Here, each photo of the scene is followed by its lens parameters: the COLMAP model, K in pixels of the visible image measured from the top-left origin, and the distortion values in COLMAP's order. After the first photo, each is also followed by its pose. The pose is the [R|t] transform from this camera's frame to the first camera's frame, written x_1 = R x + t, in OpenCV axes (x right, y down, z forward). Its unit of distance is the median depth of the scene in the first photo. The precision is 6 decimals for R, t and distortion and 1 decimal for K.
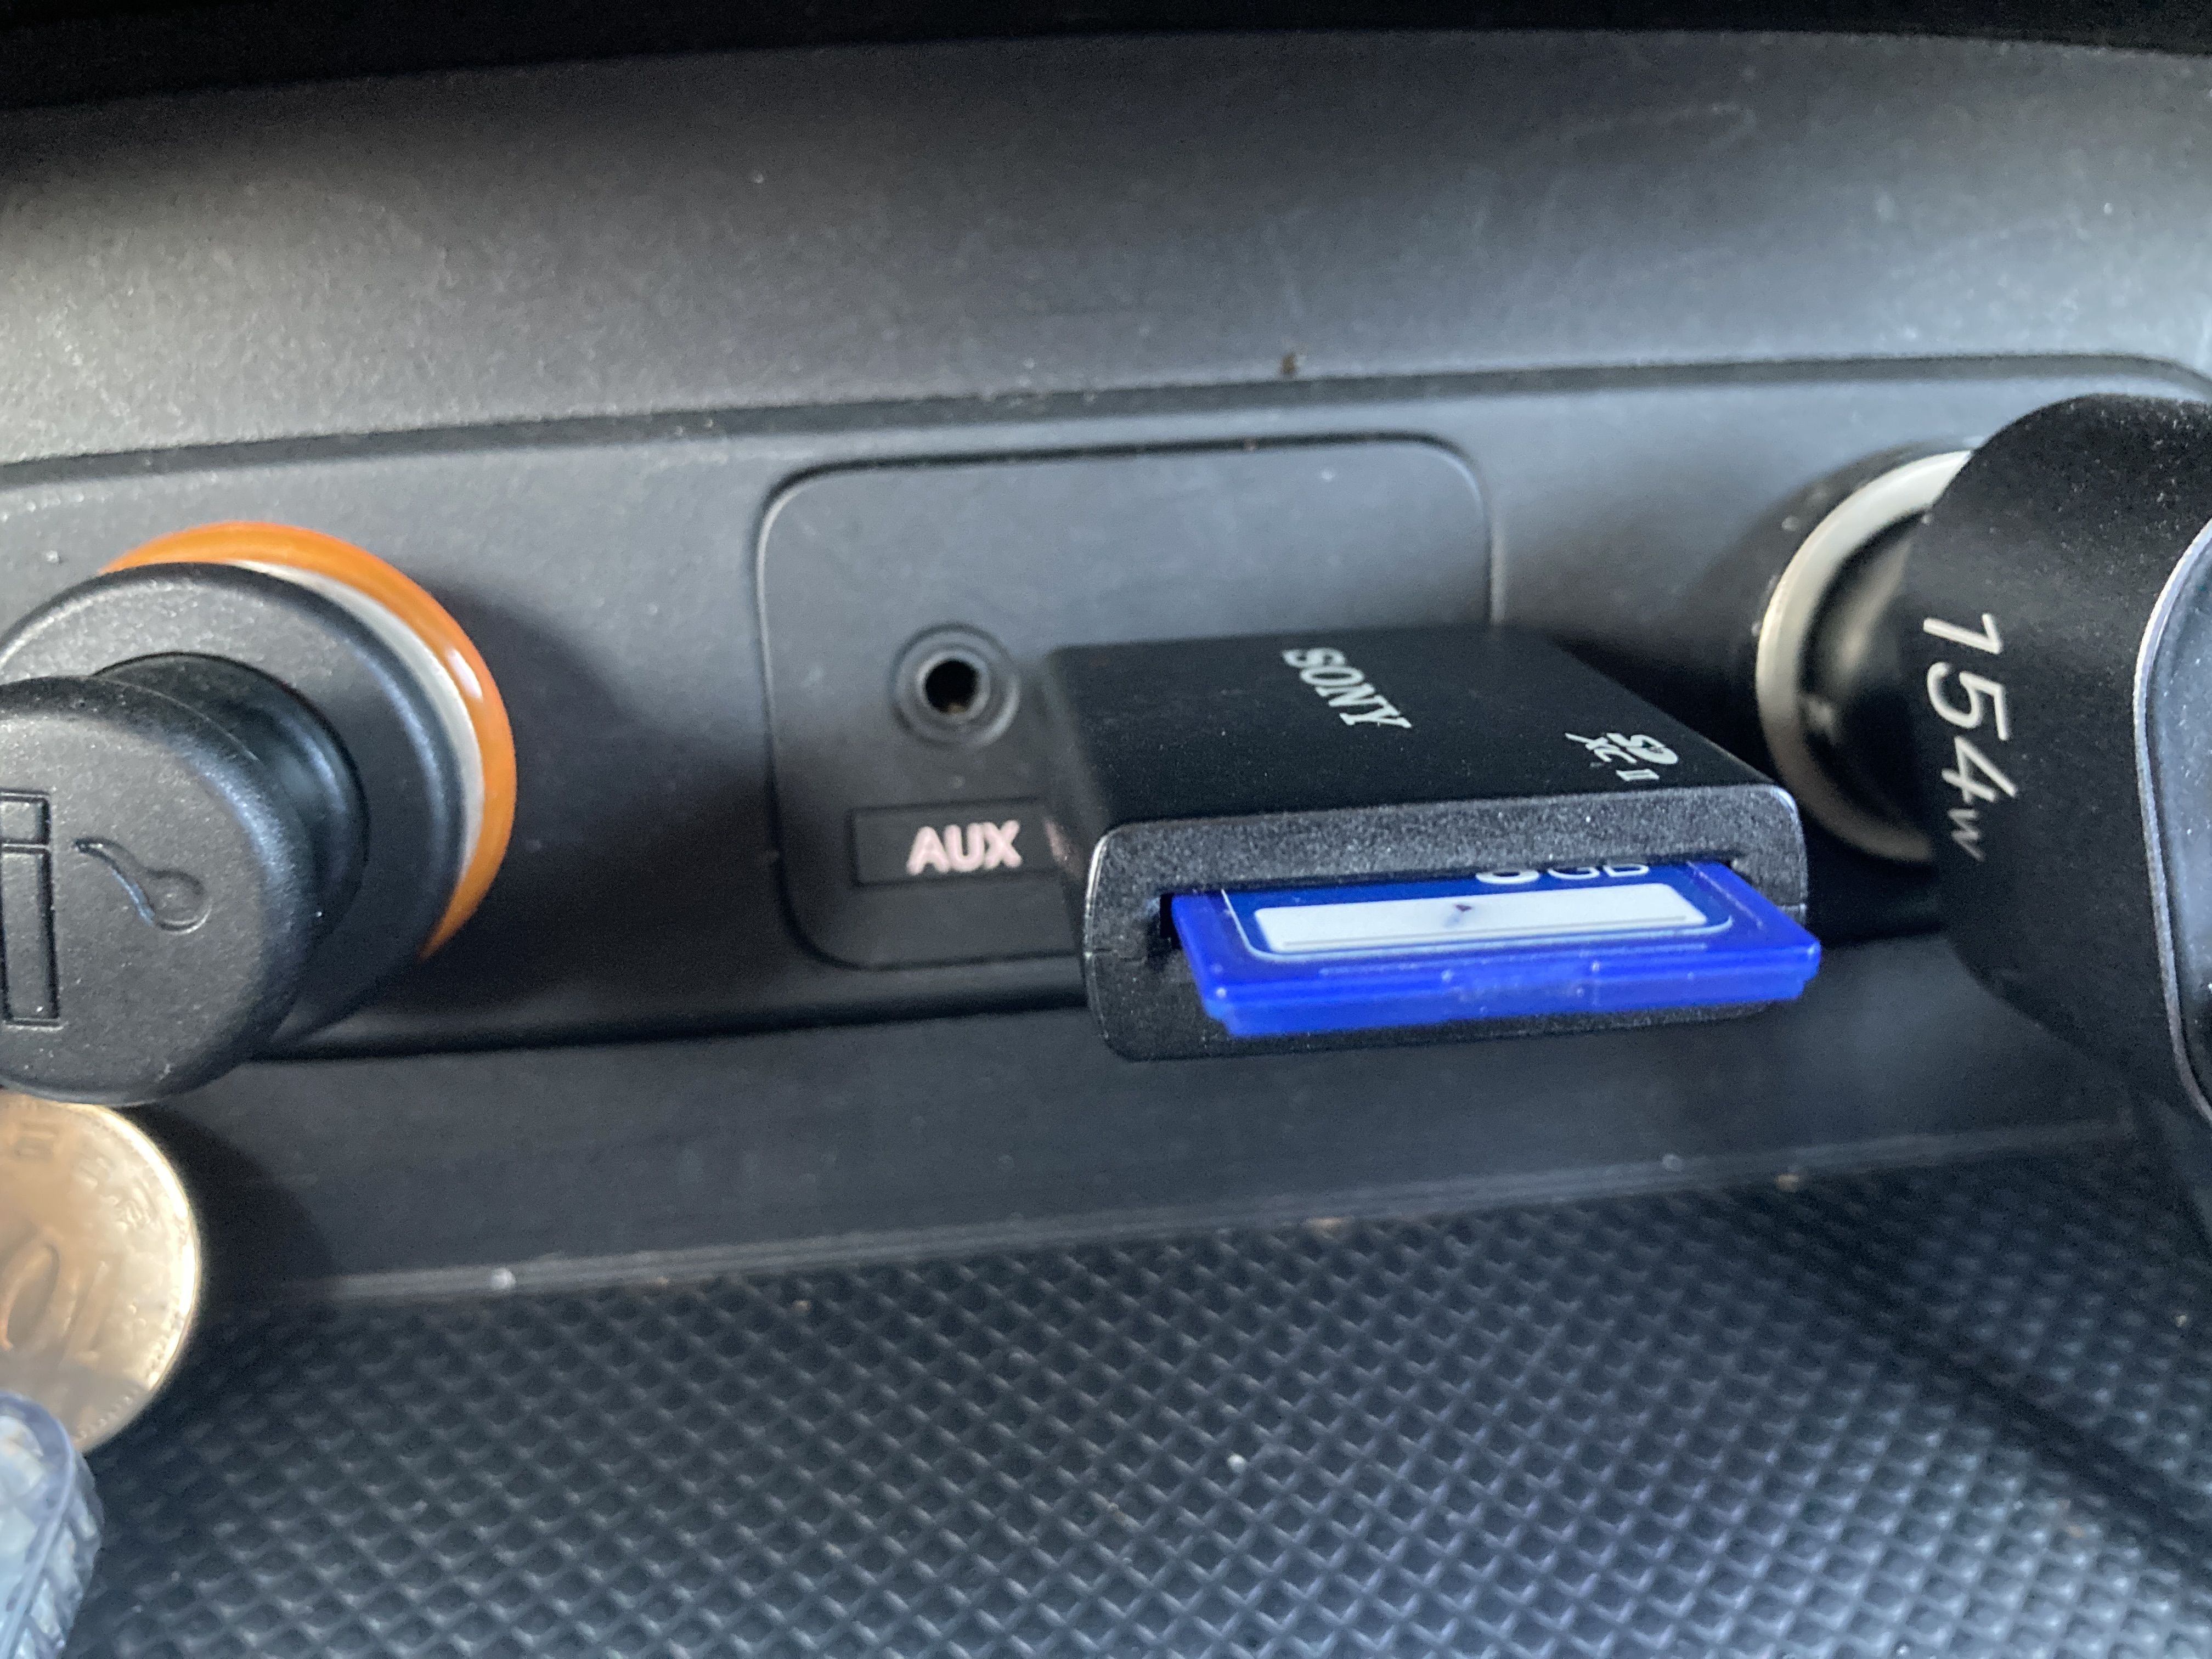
lens RADIAL K [[1796.1, 0, 1108.9], [0, 1796.1, 832.3], [0, 0, 1]] dist [-0.035792, 0.037574]
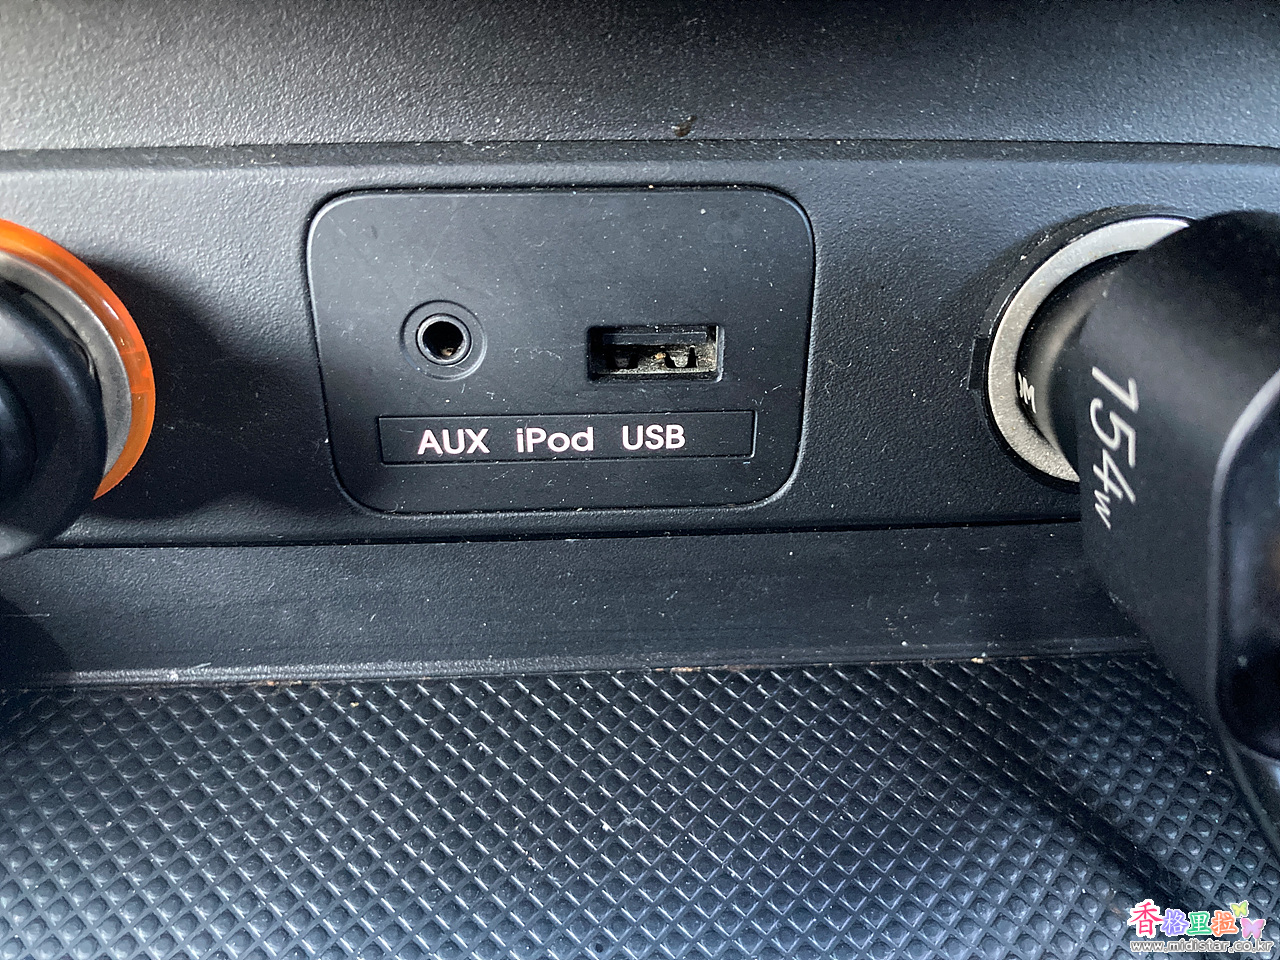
lens RADIAL K [[1039.3, 0, 633.6], [0, 1039.3, 473.4], [0, 0, 1]] dist [-0.035792, 0.037574]
pose [[0.997827, 0.062212, -0.021723, 0.098239], [-0.056865, 0.979520, 0.193150, -0.150763], [0.033295, -0.191495, 0.980929, 0.138802]]
